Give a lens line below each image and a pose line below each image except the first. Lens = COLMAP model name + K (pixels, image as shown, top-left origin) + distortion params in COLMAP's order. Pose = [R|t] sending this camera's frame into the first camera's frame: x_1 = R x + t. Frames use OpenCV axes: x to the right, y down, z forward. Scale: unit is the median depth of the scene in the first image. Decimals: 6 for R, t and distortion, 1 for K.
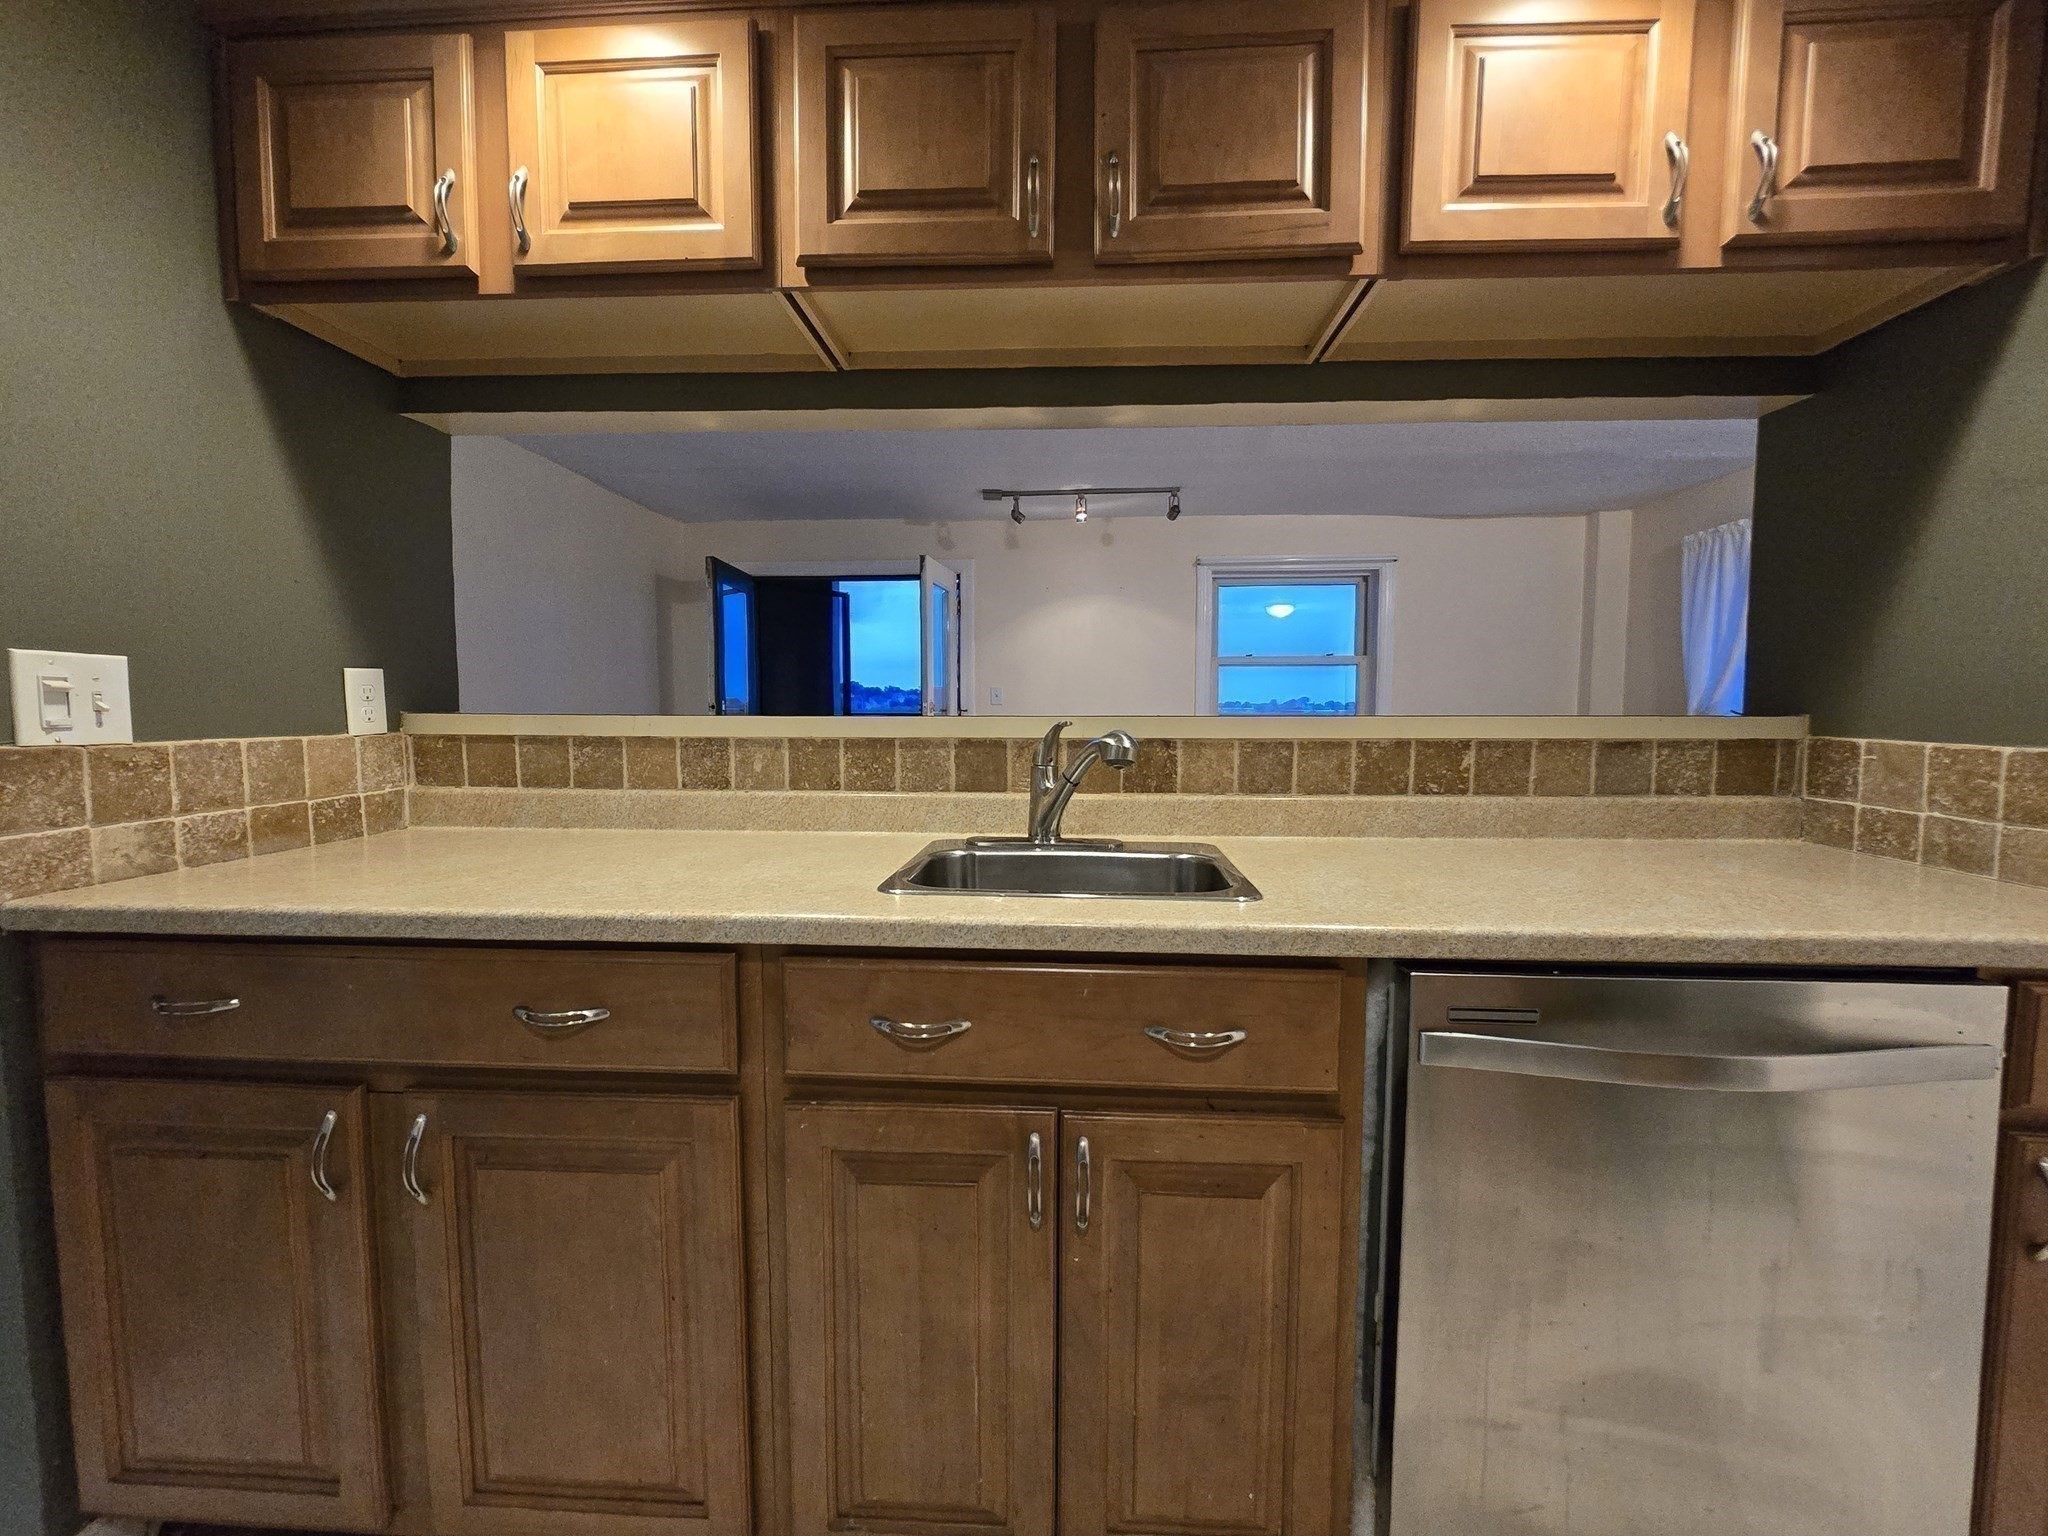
lens RADIAL K [[838.3, 0, 1026.8], [0, 838.3, 768.0], [0, 0, 1]] dist [-0.004931, -0.000077]
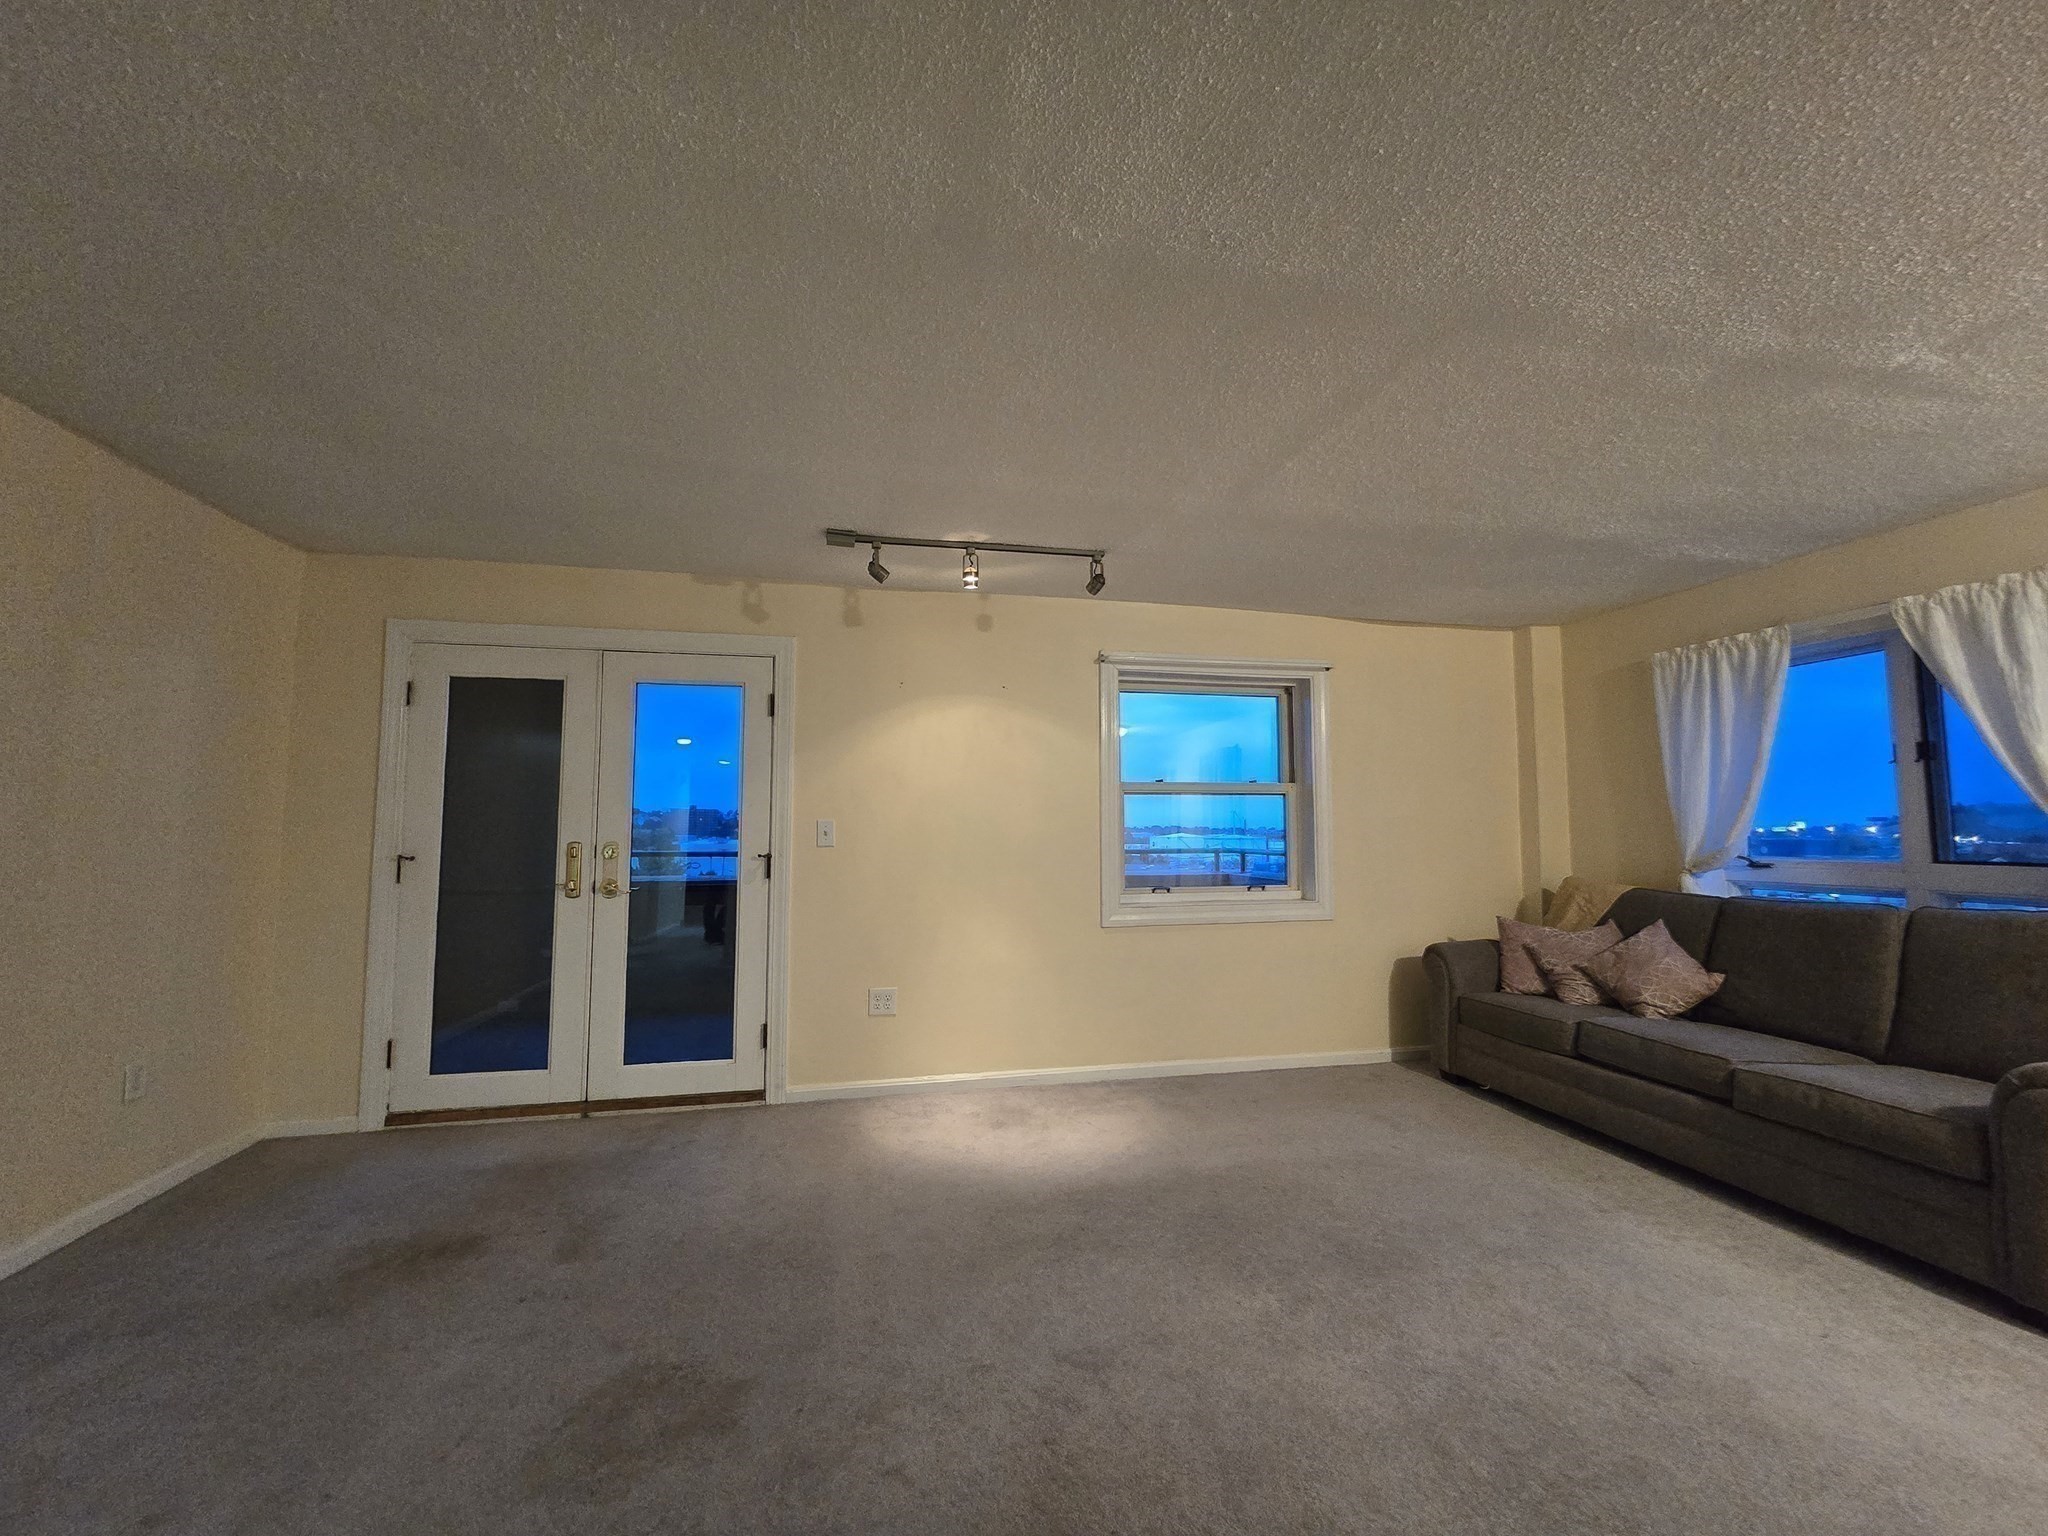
lens RADIAL K [[838.3, 0, 1020.1], [0, 838.3, 765.1], [0, 0, 1]] dist [-0.004931, -0.000077]
pose [[0.965165, 0.021281, 0.260775, -0.066074], [0.017281, 0.989325, -0.144696, -0.040852], [-0.261070, 0.144162, 0.954494, 0.309483]]
